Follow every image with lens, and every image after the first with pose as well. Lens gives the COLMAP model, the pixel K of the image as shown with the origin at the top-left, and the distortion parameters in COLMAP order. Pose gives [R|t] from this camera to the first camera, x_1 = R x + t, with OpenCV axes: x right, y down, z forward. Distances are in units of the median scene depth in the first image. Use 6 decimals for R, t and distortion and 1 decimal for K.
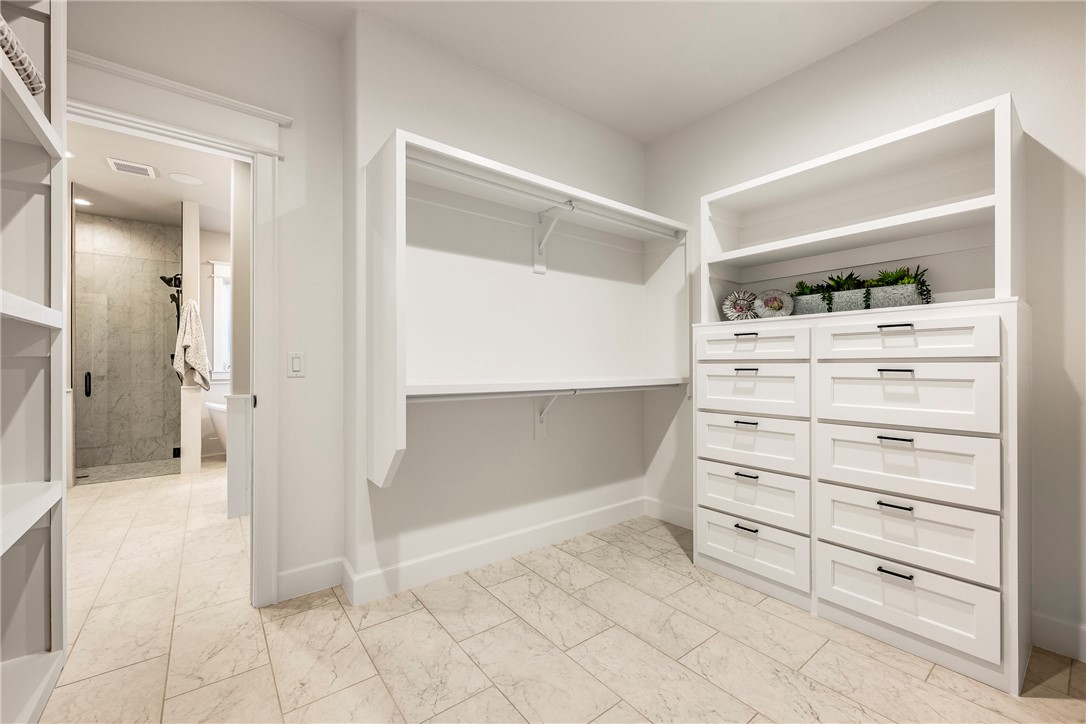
lens RADIAL K [[443.6, 0, 538.2], [0, 443.6, 361.1], [0, 0, 1]] dist [-0.001366, -0.000107]
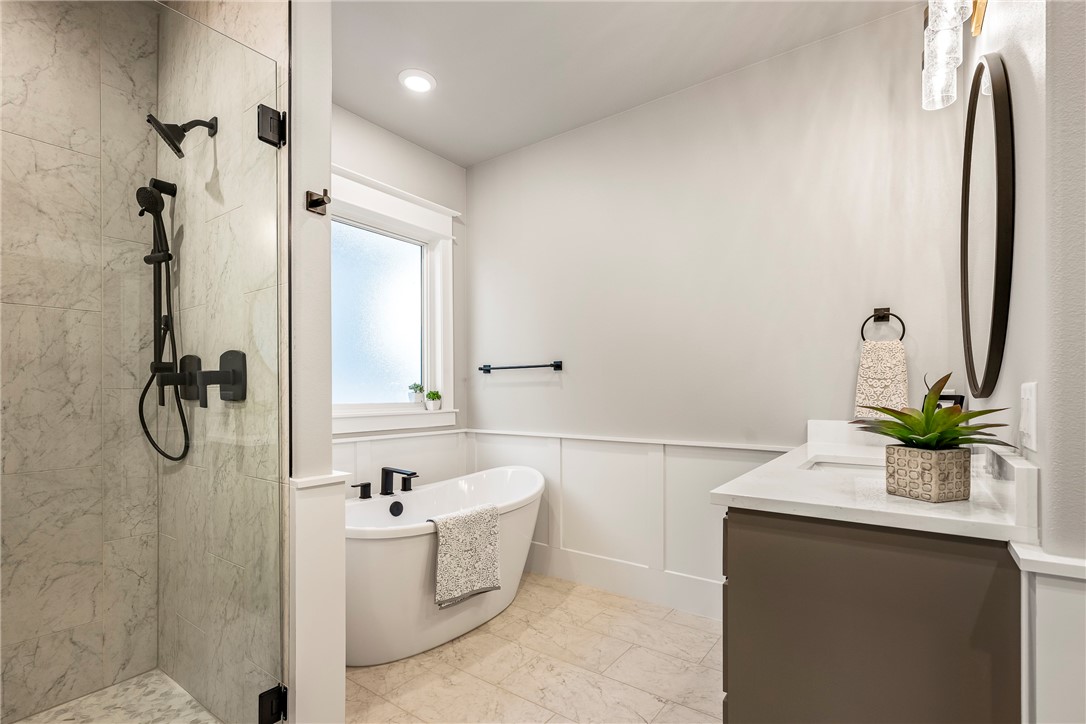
lens RADIAL K [[497.6, 0, 550.0], [0, 497.6, 393.2], [0, 0, 1]] dist [-0.007088, -0.000647]
pose [[0.946801, -0.006772, 0.321748, -0.673467], [0.006260, 0.999977, 0.002623, 0.000923], [-0.321758, -0.000470, 0.946822, 0.569233]]
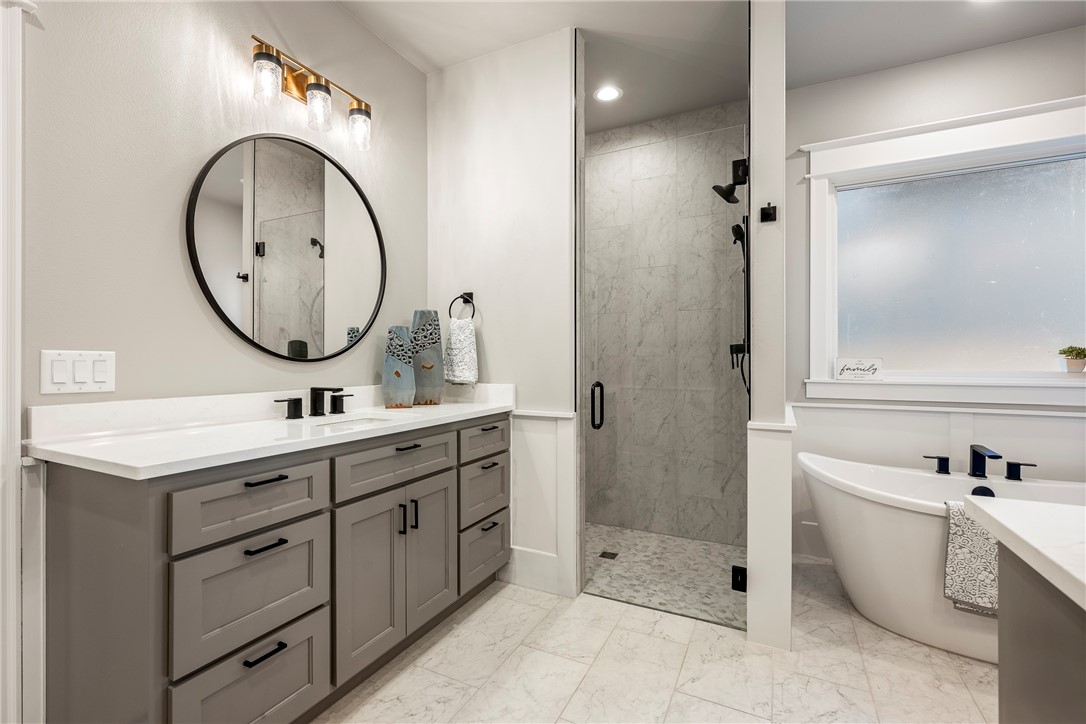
lens RADIAL K [[486.7, 0, 539.5], [0, 486.7, 361.5], [0, 0, 1]] dist [-0.009144, -0.000107]
pose [[0.451116, -0.000601, -0.892465, -0.443723], [0.000581, 1.000000, -0.000380, 0.002821], [0.892465, -0.000347, 0.451116, 0.564080]]
